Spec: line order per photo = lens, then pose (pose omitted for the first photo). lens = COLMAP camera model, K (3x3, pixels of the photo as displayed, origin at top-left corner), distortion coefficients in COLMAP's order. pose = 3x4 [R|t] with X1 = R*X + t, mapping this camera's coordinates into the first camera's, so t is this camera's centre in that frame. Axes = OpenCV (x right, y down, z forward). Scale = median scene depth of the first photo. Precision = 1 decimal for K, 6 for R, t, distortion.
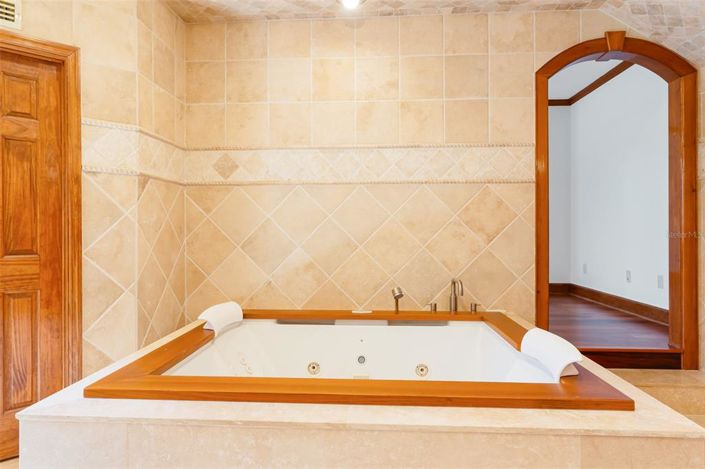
lens RADIAL K [[437.9, 0, 347.6], [0, 437.9, 229.2], [0, 0, 1]] dist [0.005620, -0.002509]
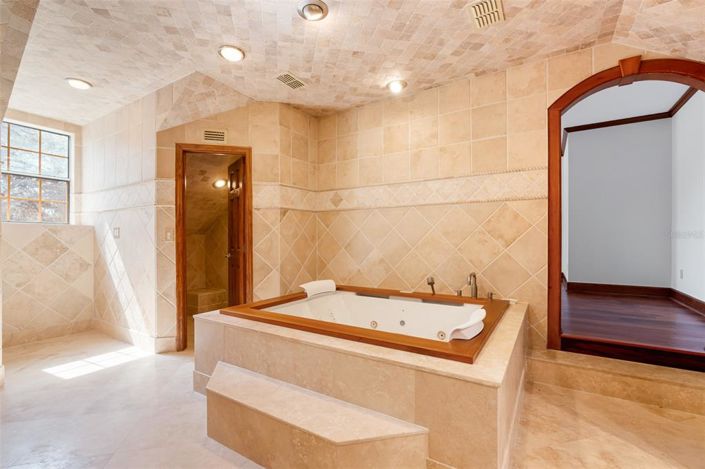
lens RADIAL K [[315.5, 0, 352.6], [0, 315.5, 238.0], [0, 0, 1]] dist [-0.000186, 0.000913]
pose [[0.879078, -0.001903, -0.476673, 0.370780], [0.003479, 0.999991, 0.002424, 0.000506], [0.476665, -0.003789, 0.879077, -0.037221]]
